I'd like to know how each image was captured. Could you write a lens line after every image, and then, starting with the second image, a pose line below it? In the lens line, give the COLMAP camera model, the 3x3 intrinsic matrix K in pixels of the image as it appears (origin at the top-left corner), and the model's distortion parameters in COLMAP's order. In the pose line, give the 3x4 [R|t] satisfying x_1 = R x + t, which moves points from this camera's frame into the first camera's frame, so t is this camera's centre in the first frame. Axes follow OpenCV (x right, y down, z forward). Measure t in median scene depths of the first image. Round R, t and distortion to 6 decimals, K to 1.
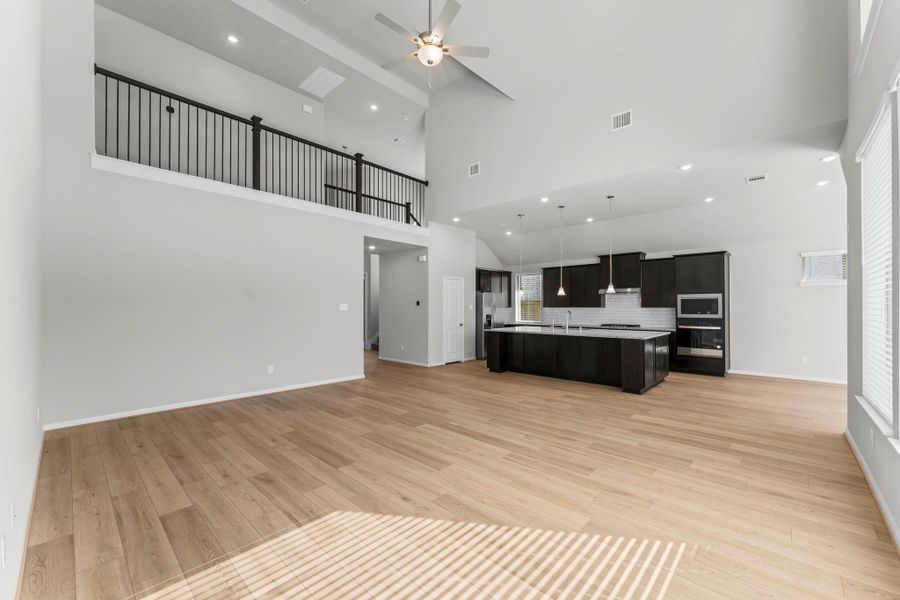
lens RADIAL K [[358.2, 0, 457.4], [0, 358.2, 303.9], [0, 0, 1]] dist [0.001134, 0.000156]
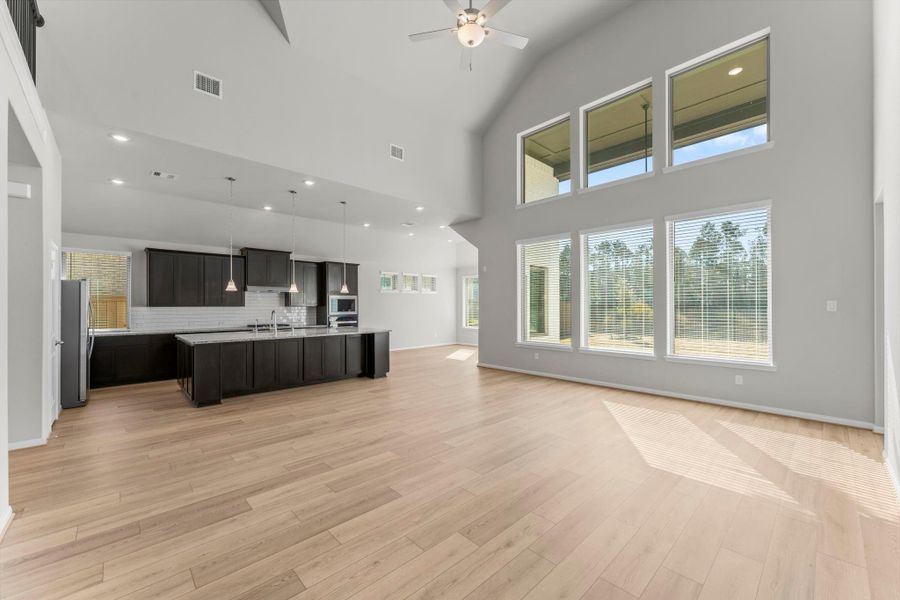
lens RADIAL K [[358.2, 0, 457.4], [0, 358.2, 303.9], [0, 0, 1]] dist [0.001134, 0.000156]
pose [[0.059735, 0.006587, 0.998193, -0.908217], [-0.008057, 0.999949, -0.006117, 0.009387], [-0.998182, -0.007677, 0.059785, 0.886887]]
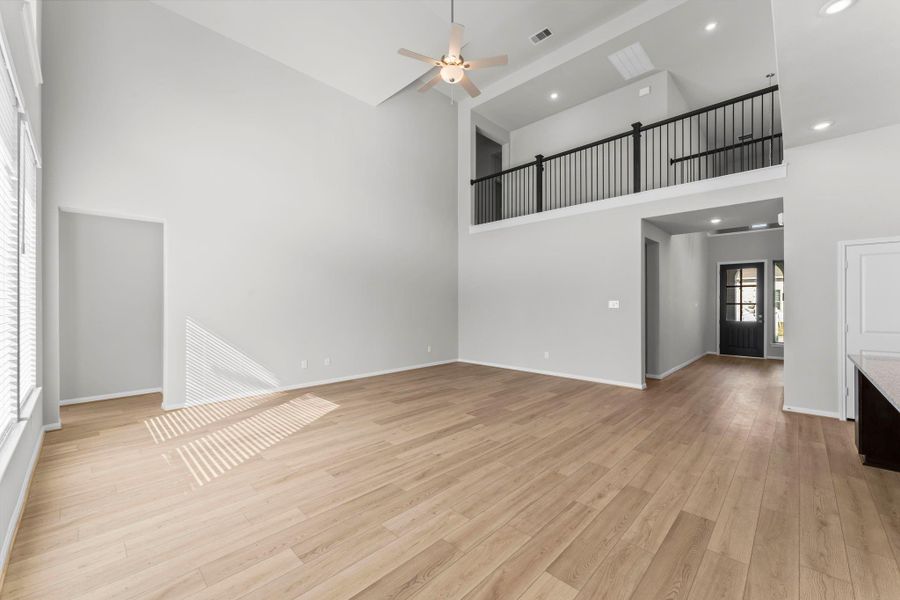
lens RADIAL K [[358.2, 0, 457.4], [0, 358.2, 303.9], [0, 0, 1]] dist [0.001134, 0.000156]
pose [[-0.016995, -0.006880, -0.999832, 0.917467], [0.010008, 0.999925, -0.007050, 0.014397], [0.999805, -0.010126, -0.016925, 0.934217]]
